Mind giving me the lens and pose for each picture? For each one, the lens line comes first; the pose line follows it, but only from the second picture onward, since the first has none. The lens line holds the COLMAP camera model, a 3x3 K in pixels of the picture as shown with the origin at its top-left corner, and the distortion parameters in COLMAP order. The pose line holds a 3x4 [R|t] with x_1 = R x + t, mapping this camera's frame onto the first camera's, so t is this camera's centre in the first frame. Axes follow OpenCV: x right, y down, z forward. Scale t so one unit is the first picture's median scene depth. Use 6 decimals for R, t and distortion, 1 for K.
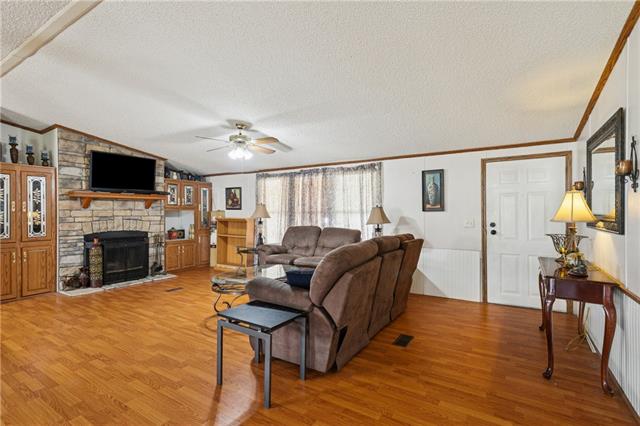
lens RADIAL K [[308.6, 0, 315.3], [0, 308.6, 216.4], [0, 0, 1]] dist [0.002143, 0.001297]
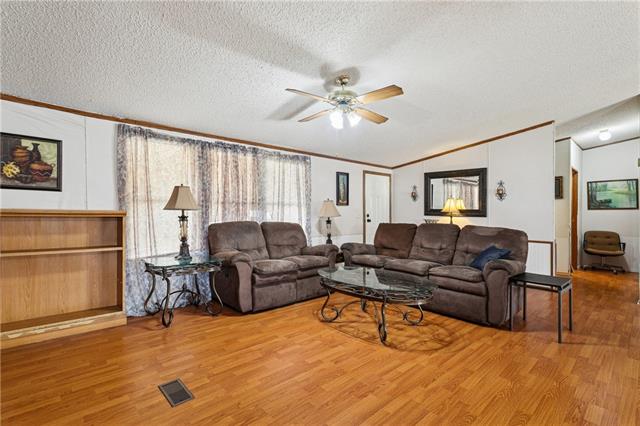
lens RADIAL K [[308.6, 0, 315.0], [0, 308.6, 212.1], [0, 0, 1]] dist [0.002143, 0.001297]
pose [[0.260604, 0.000423, 0.965446, -0.738169], [-0.003681, 0.999993, 0.000556, 0.008211], [-0.965439, -0.003698, 0.260604, 0.680965]]
